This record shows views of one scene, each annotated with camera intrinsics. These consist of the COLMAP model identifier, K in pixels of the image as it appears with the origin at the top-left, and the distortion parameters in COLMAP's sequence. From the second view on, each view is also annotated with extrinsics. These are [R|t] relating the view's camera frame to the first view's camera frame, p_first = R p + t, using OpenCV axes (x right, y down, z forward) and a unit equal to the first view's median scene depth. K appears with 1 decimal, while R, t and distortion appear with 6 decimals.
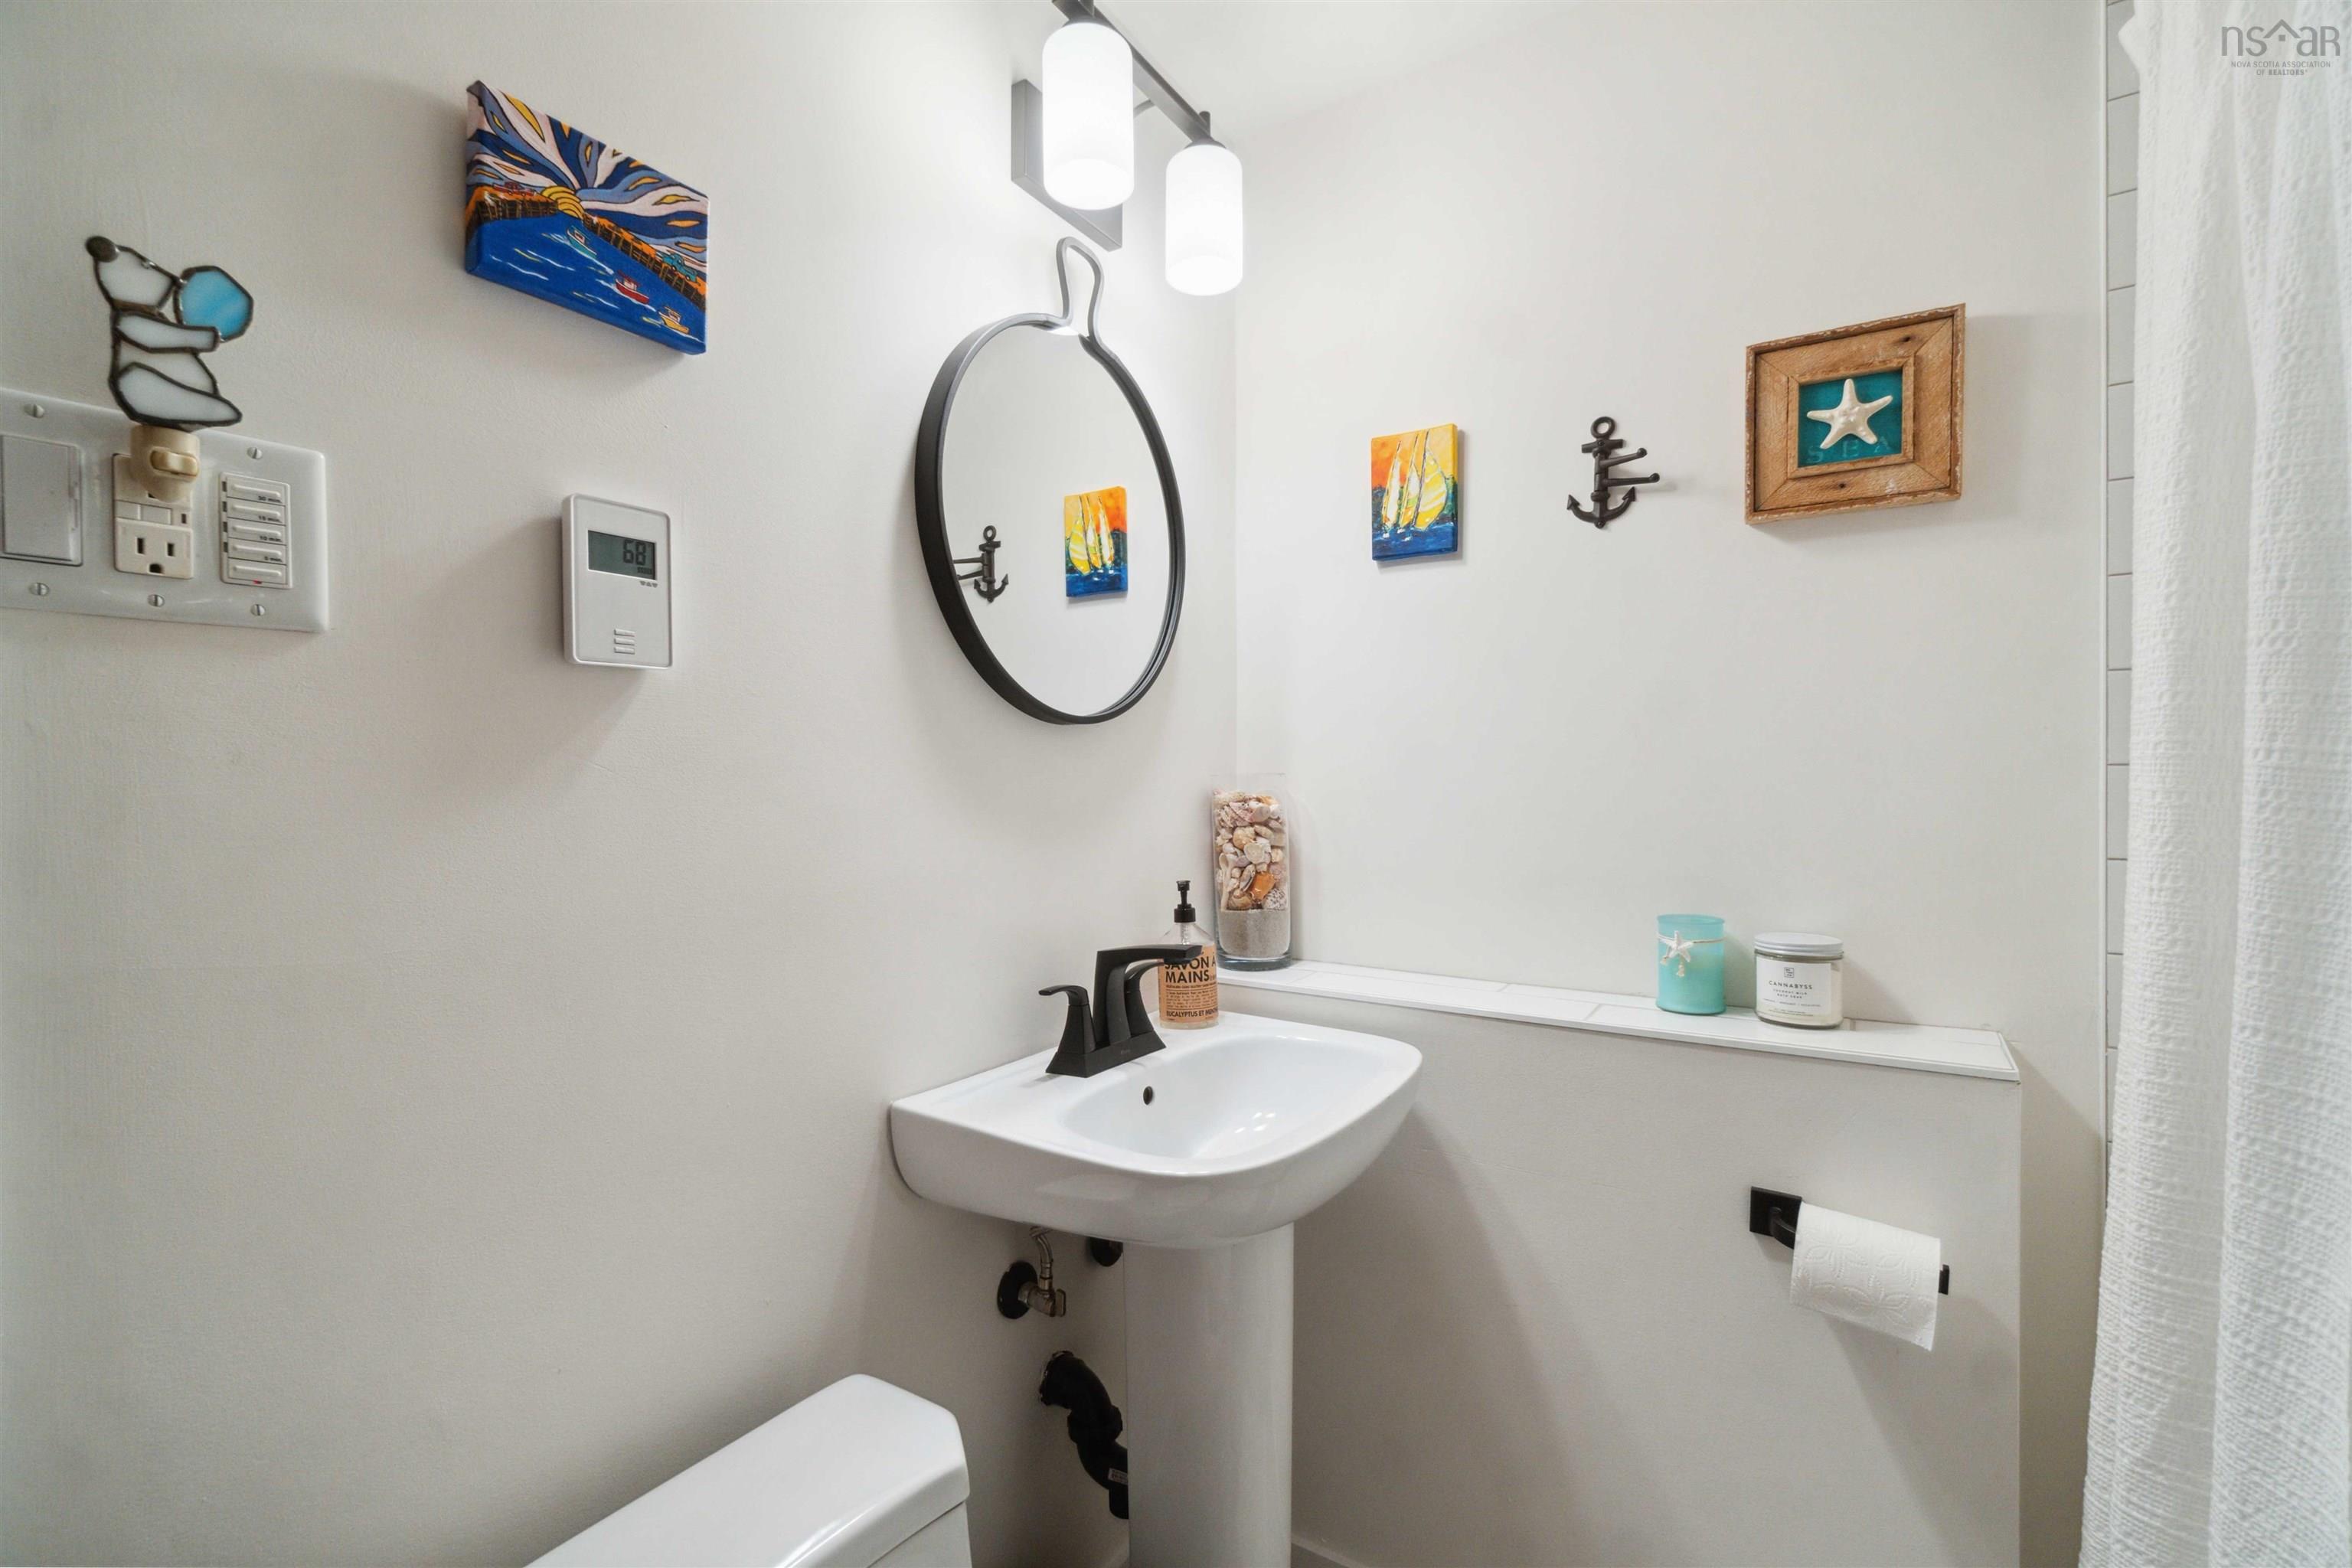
lens RADIAL K [[1045.0, 0, 1163.8], [0, 1045.0, 786.8], [0, 0, 1]] dist [0.016531, -0.000089]
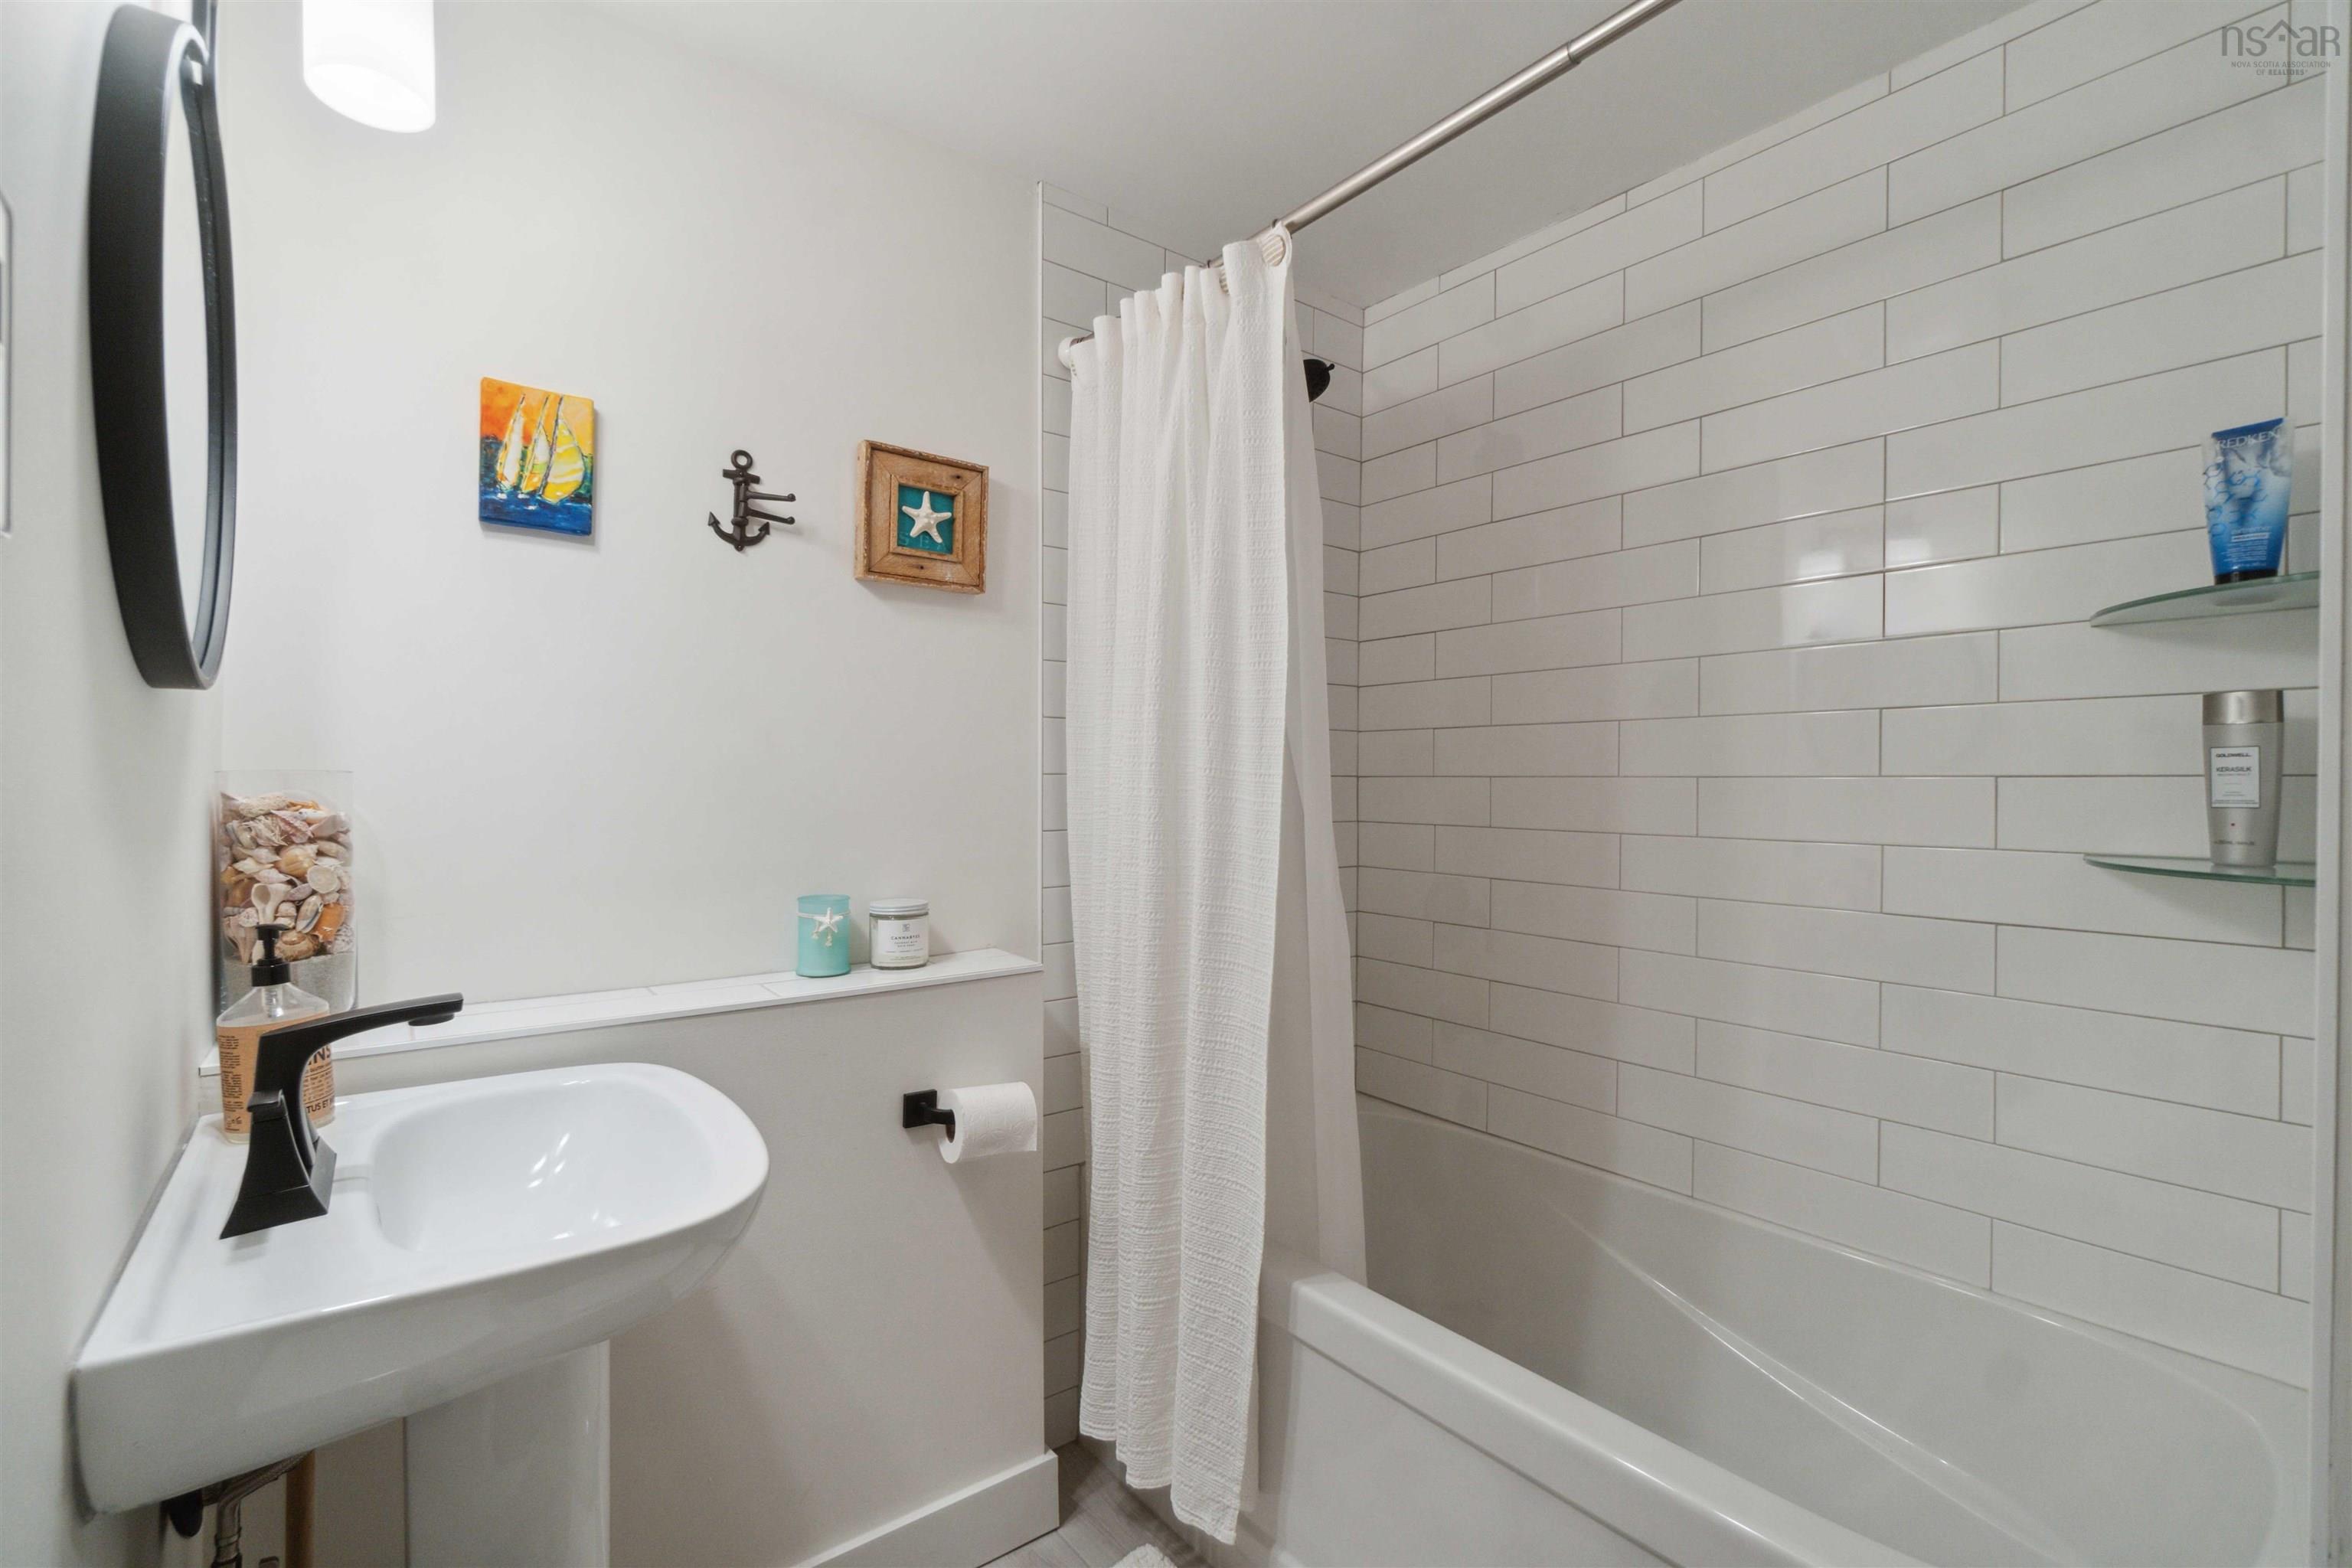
lens RADIAL K [[1045.0, 0, 1163.8], [0, 1045.0, 786.8], [0, 0, 1]] dist [0.016531, -0.000089]
pose [[0.335434, 0.000438, 0.942064, -0.480751], [0.002220, 0.999997, -0.001256, 0.001238], [-0.942061, 0.002512, 0.335432, 0.226251]]
